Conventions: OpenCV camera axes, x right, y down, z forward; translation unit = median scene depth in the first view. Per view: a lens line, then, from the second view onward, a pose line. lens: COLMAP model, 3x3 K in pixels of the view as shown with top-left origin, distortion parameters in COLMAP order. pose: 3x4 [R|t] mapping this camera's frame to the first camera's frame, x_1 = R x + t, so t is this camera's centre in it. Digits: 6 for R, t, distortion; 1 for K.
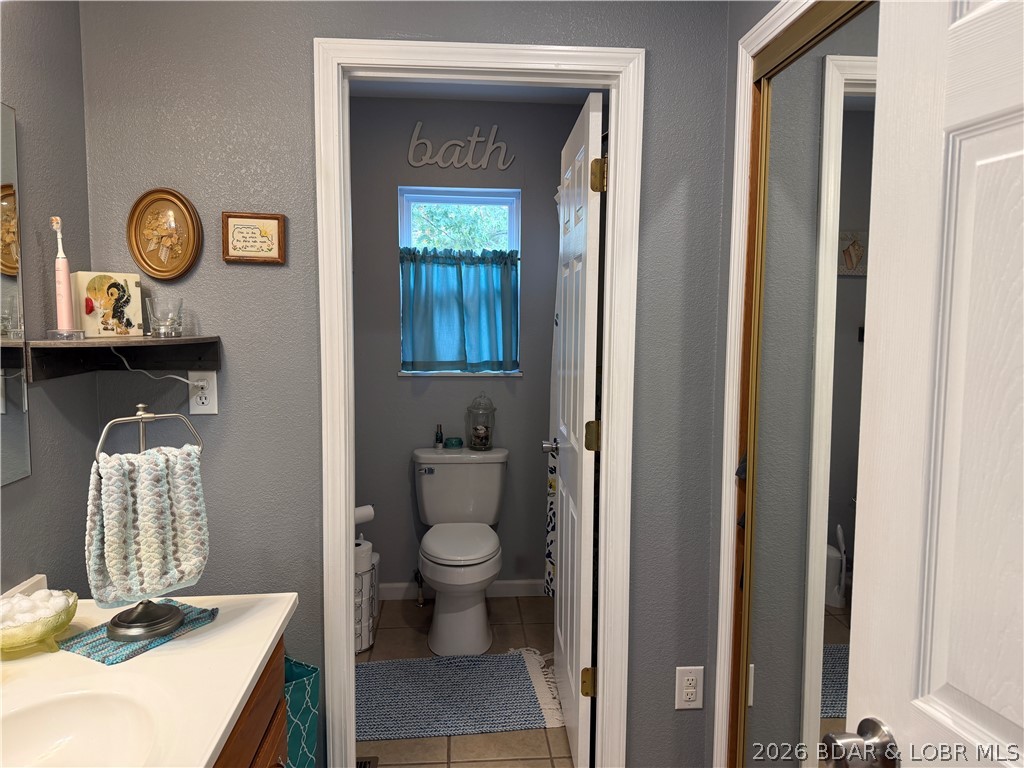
lens RADIAL K [[709.3, 0, 509.2], [0, 709.3, 380.5], [0, 0, 1]] dist [-0.003252, -0.001671]
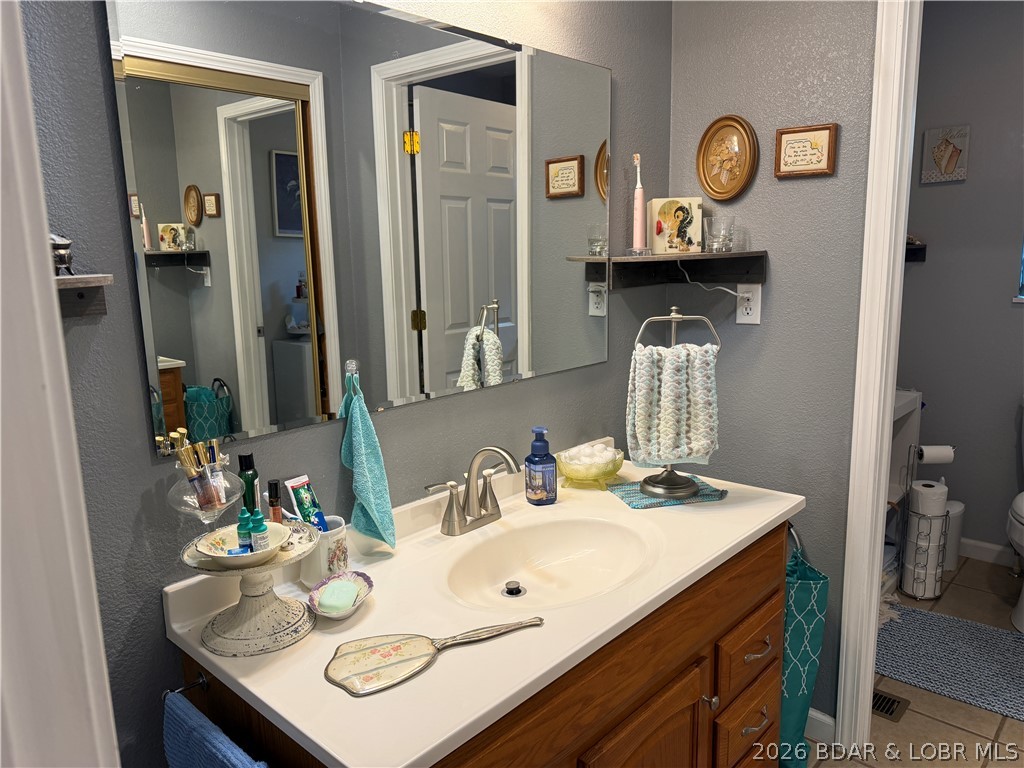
lens RADIAL K [[721.7, 0, 512.0], [0, 721.7, 384.0], [0, 0, 1]] dist [0.058104, -0.134422]
pose [[0.667332, 0.105437, -0.737259, 0.193674], [-0.033310, 0.993163, 0.111883, 0.032220], [0.744015, -0.050105, 0.666282, -0.021758]]
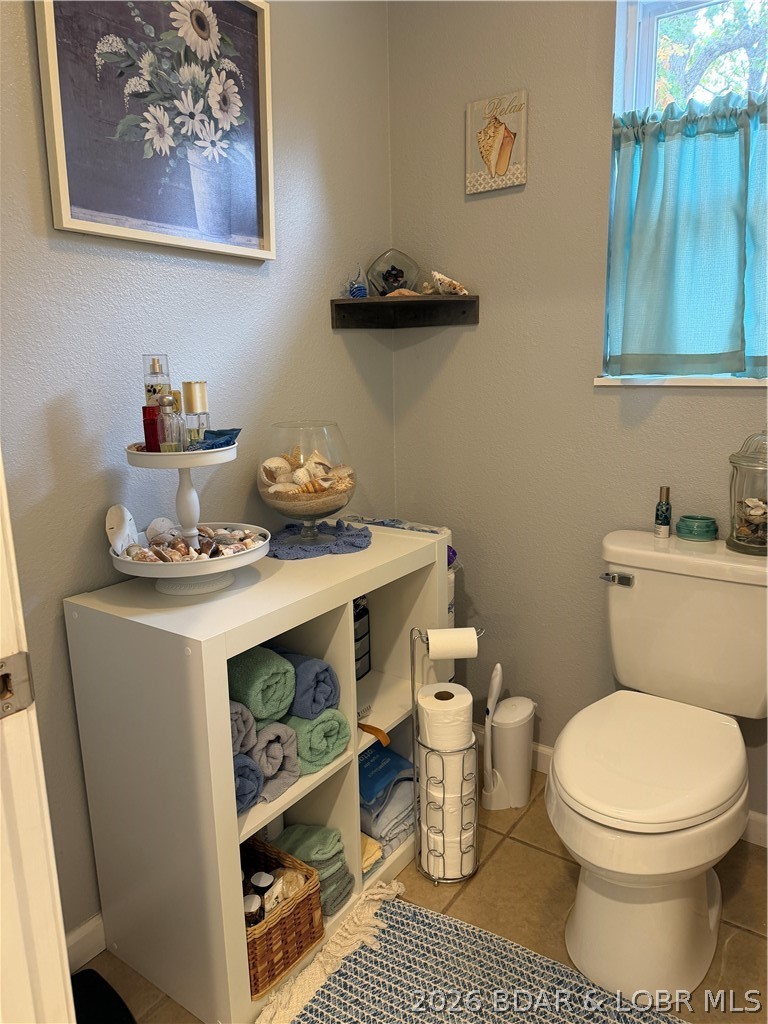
lens RADIAL K [[709.3, 0, 384.0], [0, 709.3, 512.0], [0, 0, 1]] dist [-0.003252, -0.001671]
pose [[0.760081, 0.114423, -0.639675, 0.151679], [-0.030914, 0.989628, 0.140287, 0.039033], [0.649092, -0.086855, 0.755735, 1.156671]]
